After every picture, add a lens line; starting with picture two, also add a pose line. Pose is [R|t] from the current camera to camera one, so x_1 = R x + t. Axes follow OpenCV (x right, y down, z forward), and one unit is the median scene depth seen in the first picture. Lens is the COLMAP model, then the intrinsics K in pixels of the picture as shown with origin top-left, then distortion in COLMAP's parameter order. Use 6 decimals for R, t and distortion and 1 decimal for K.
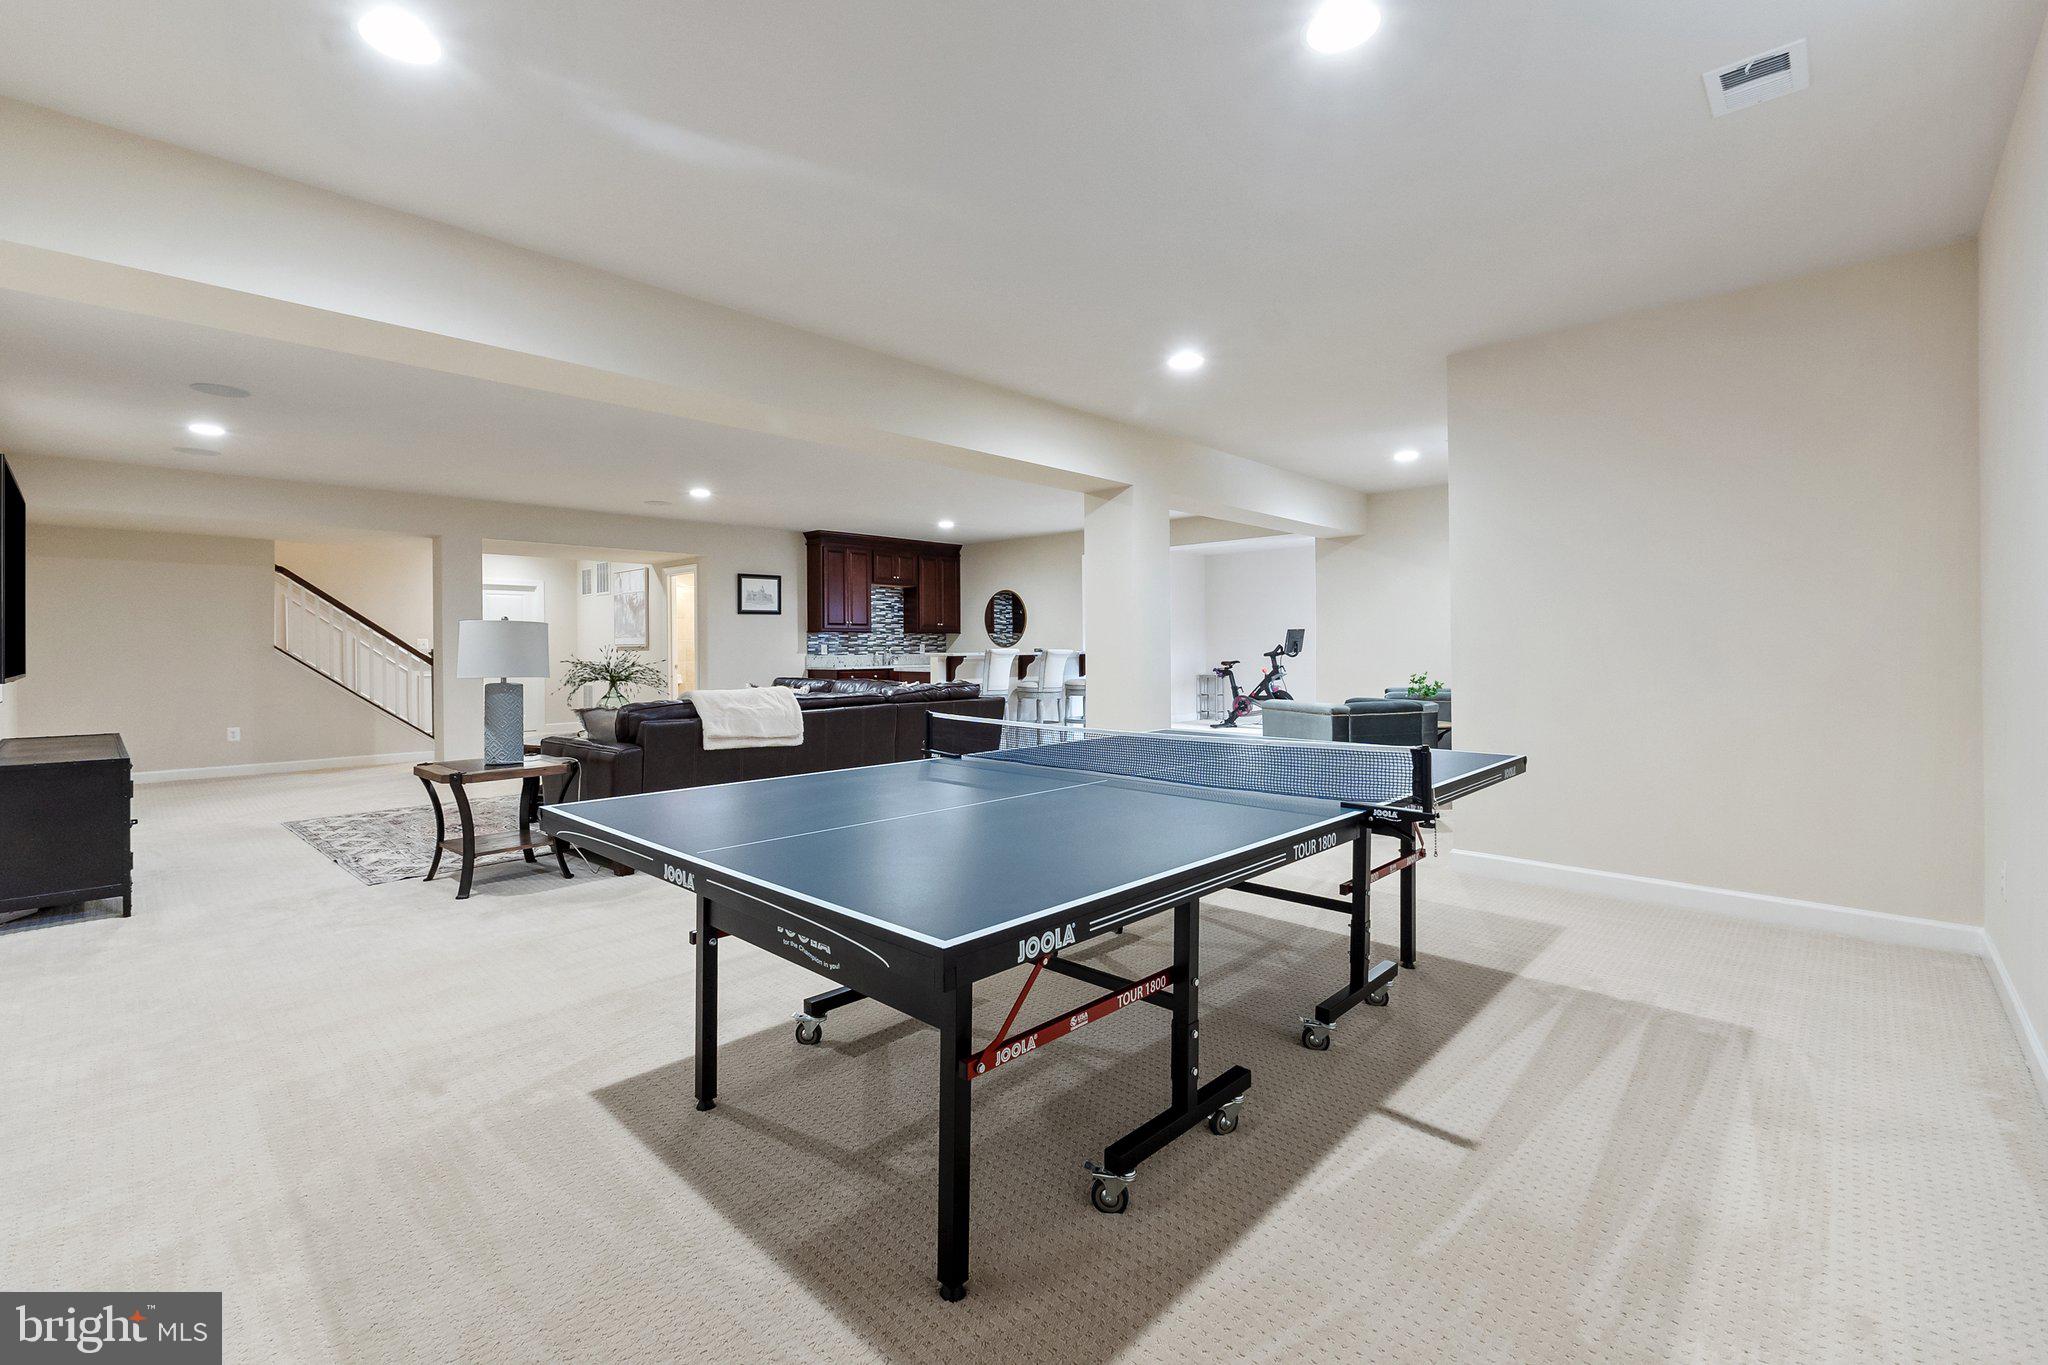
lens RADIAL K [[866.9, 0, 1012.3], [0, 866.9, 660.2], [0, 0, 1]] dist [-0.000428, -0.000004]
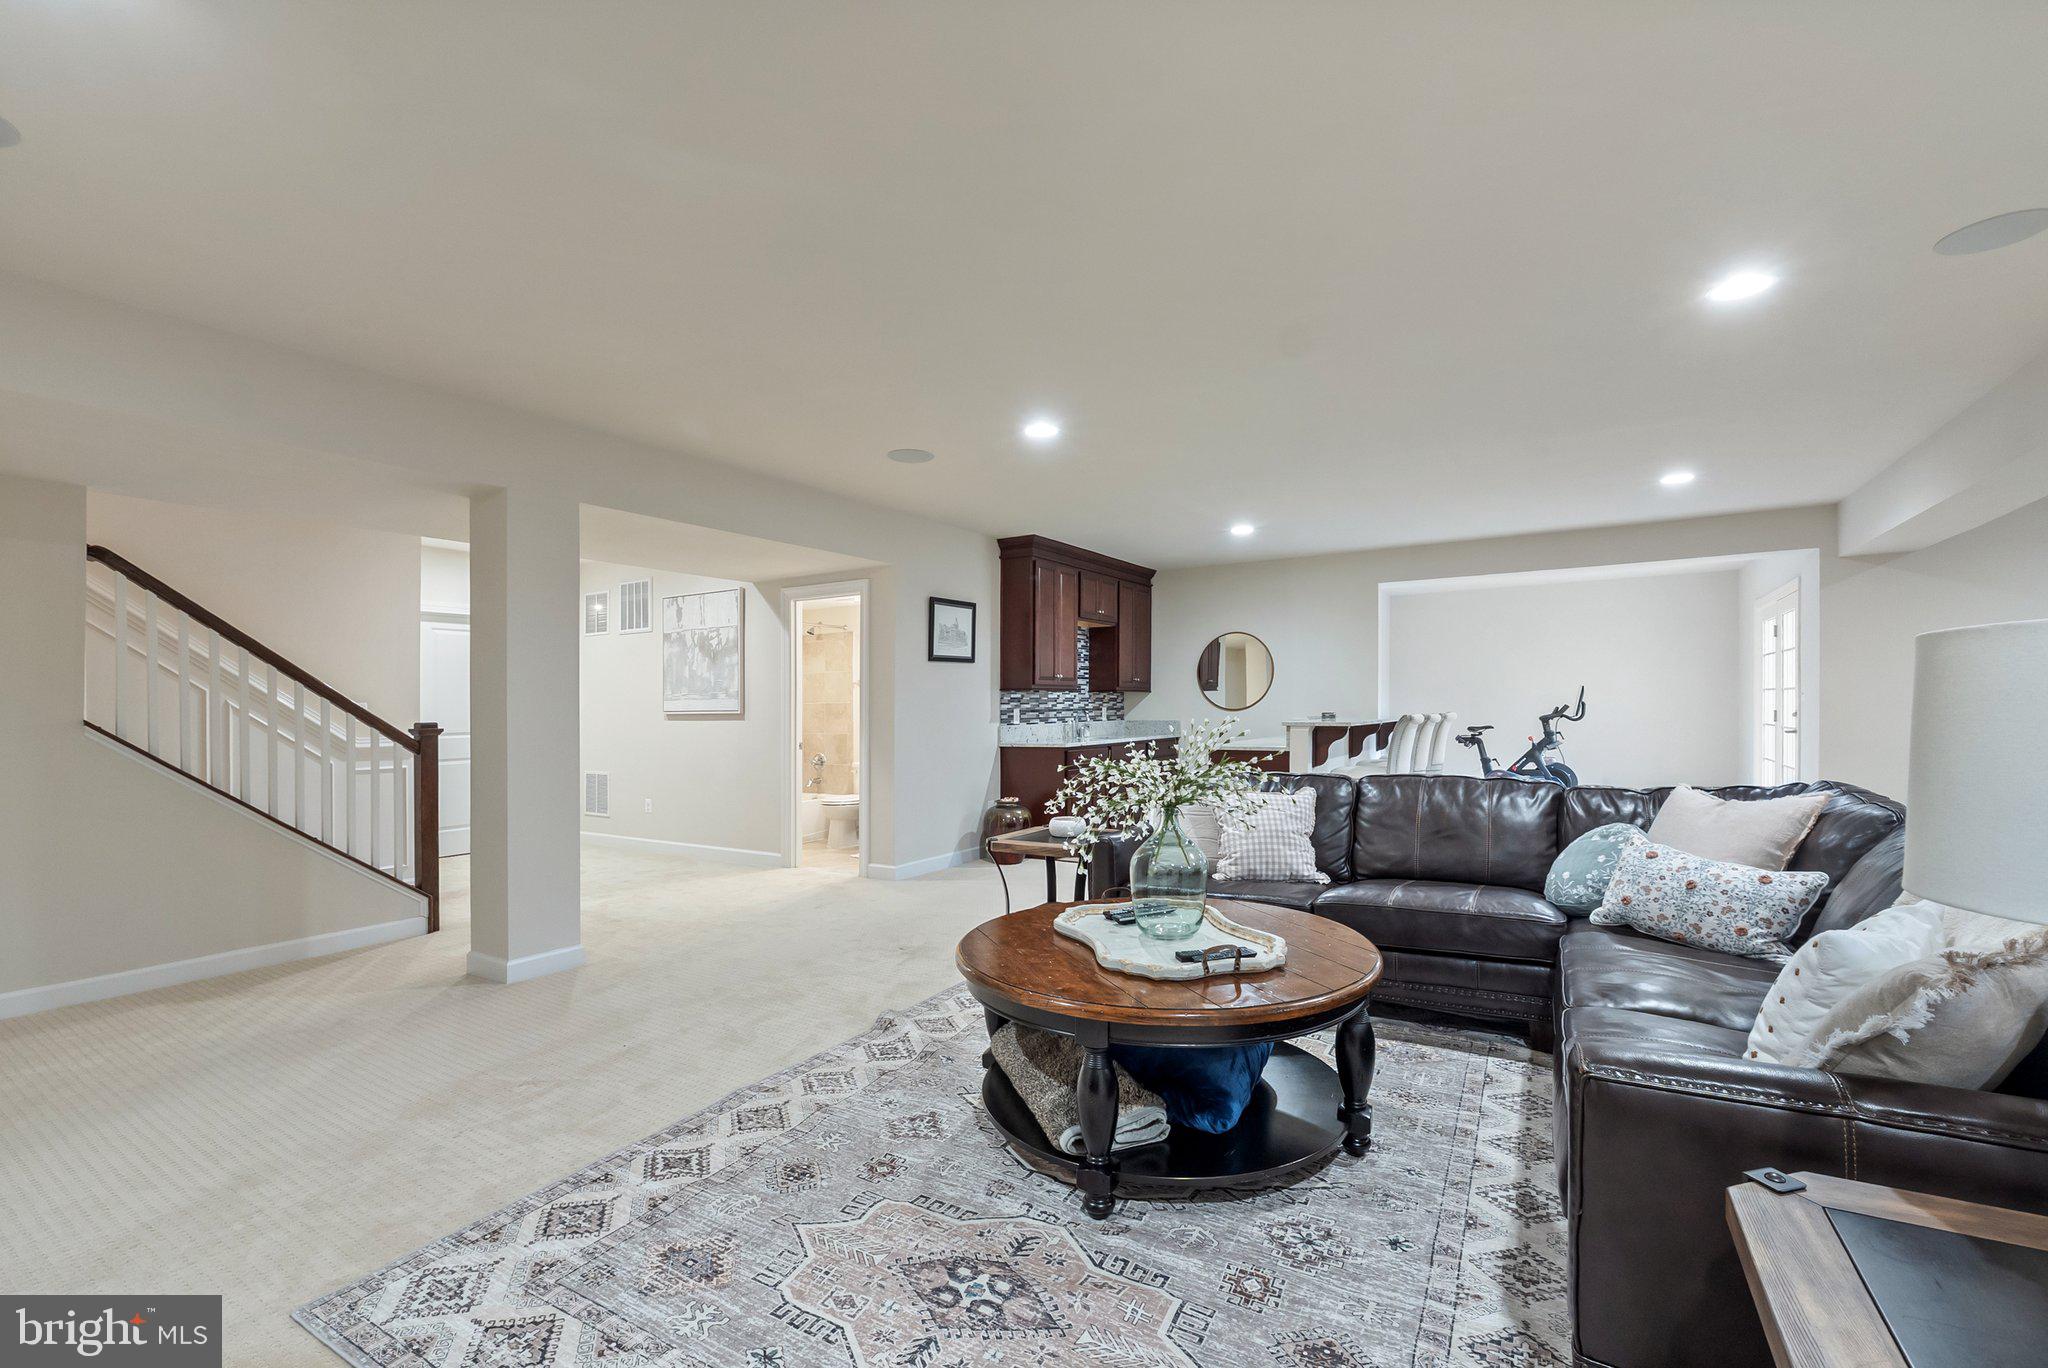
lens RADIAL K [[886.6, 0, 1031.7], [0, 886.6, 711.4], [0, 0, 1]] dist [0.000070, 0.000001]
pose [[0.977242, -0.007151, 0.212006, -0.332619], [0.009474, 0.999906, -0.009946, -0.008746], [-0.211915, 0.011728, 0.977218, 0.314427]]
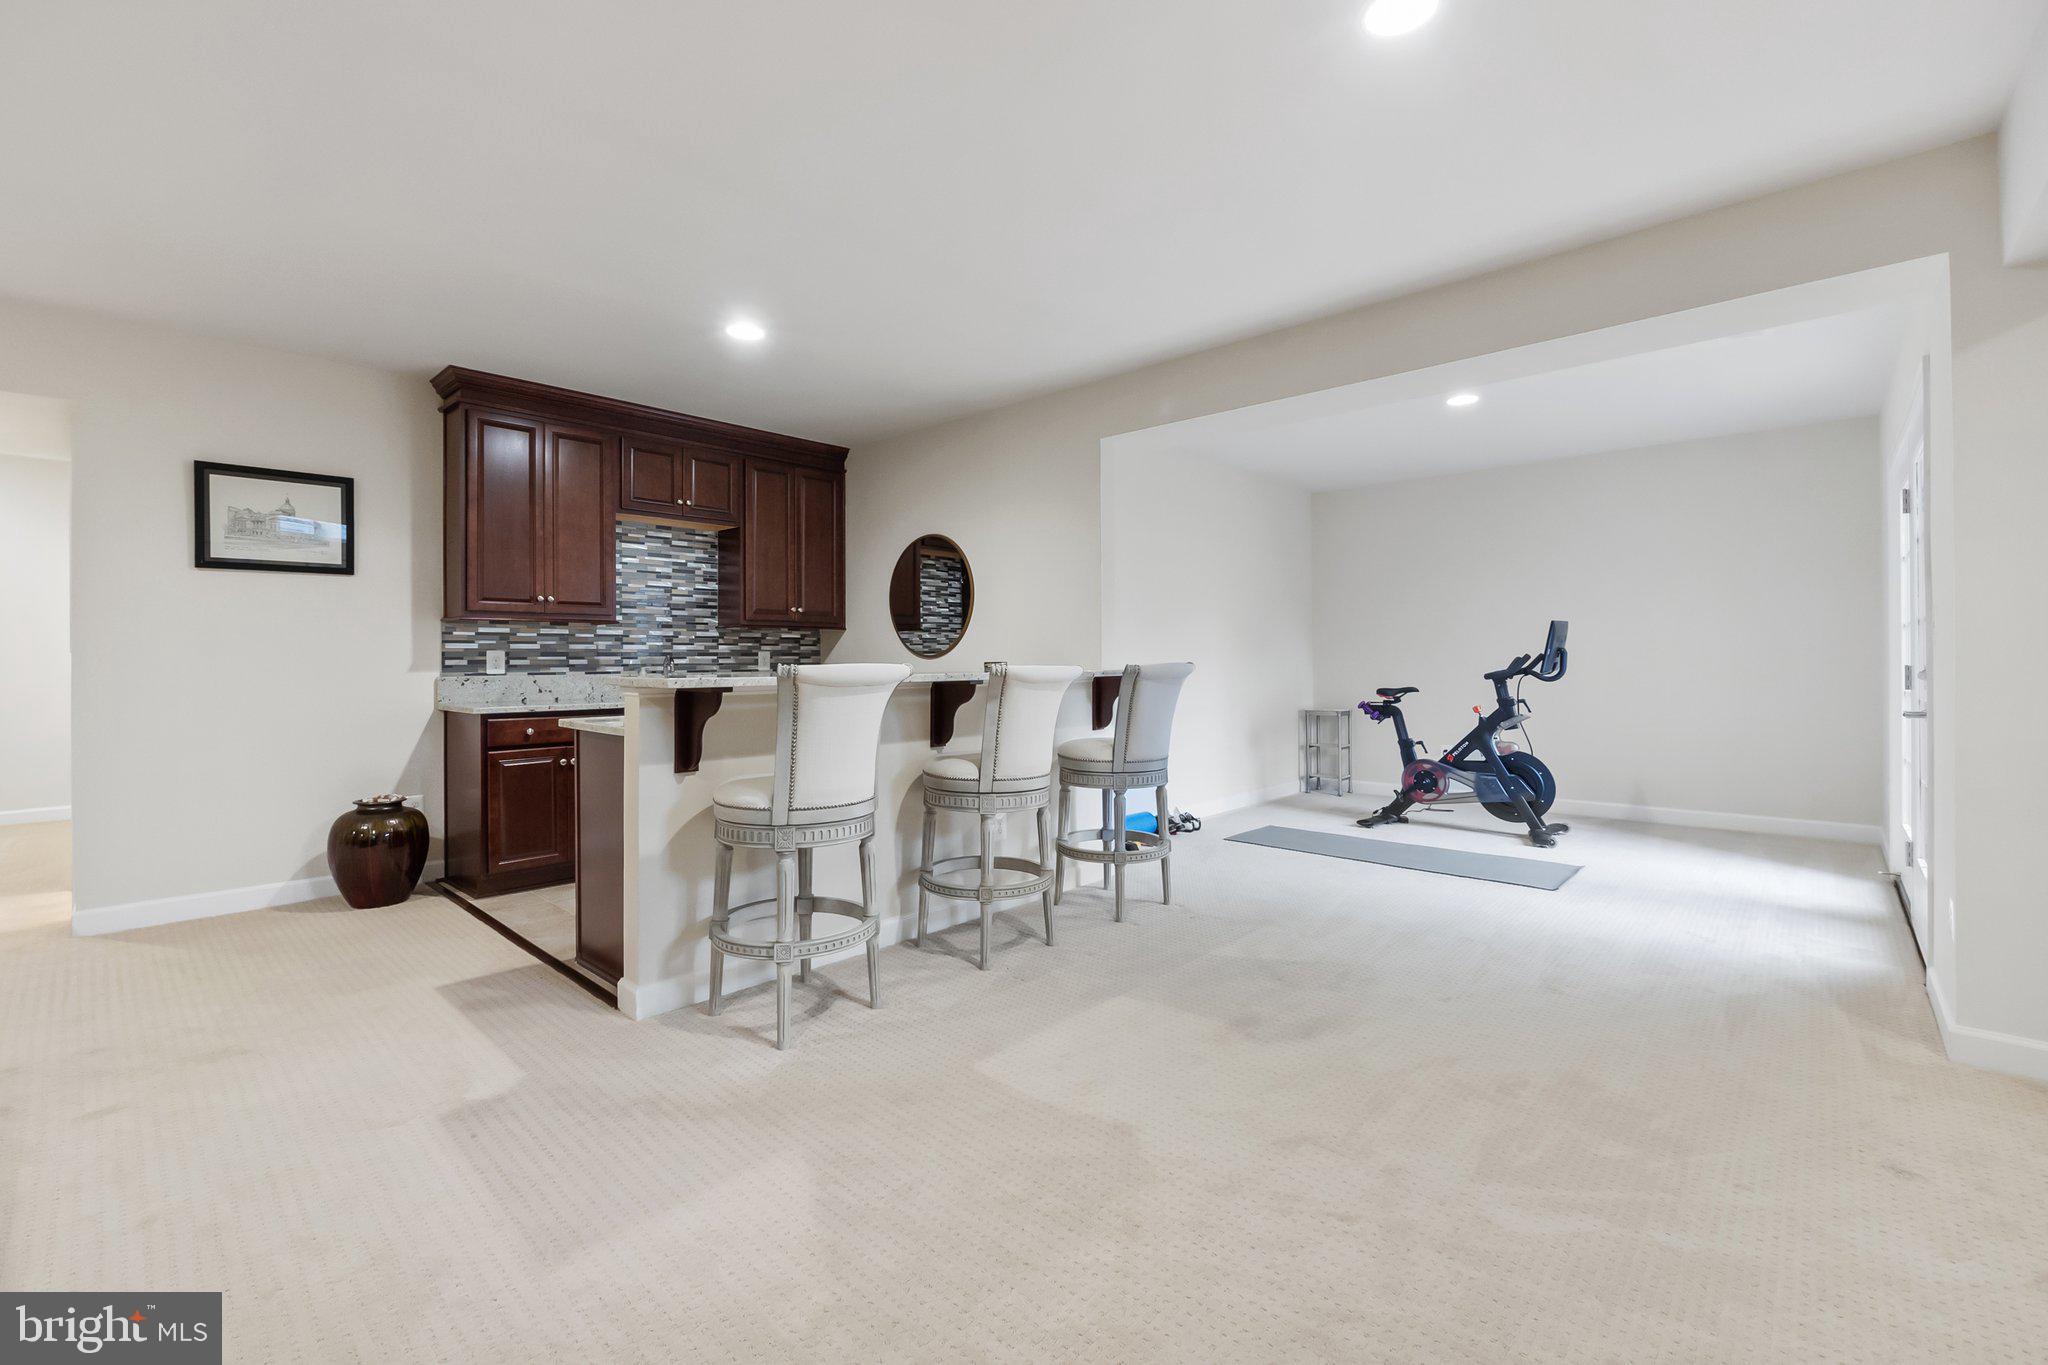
lens RADIAL K [[866.9, 0, 1012.3], [0, 866.9, 660.2], [0, 0, 1]] dist [-0.000428, -0.000004]
pose [[0.999944, 0.003245, 0.010104, 0.031983], [-0.003114, 0.999912, -0.012885, -0.008001], [-0.010145, 0.012853, 0.999866, 0.540520]]
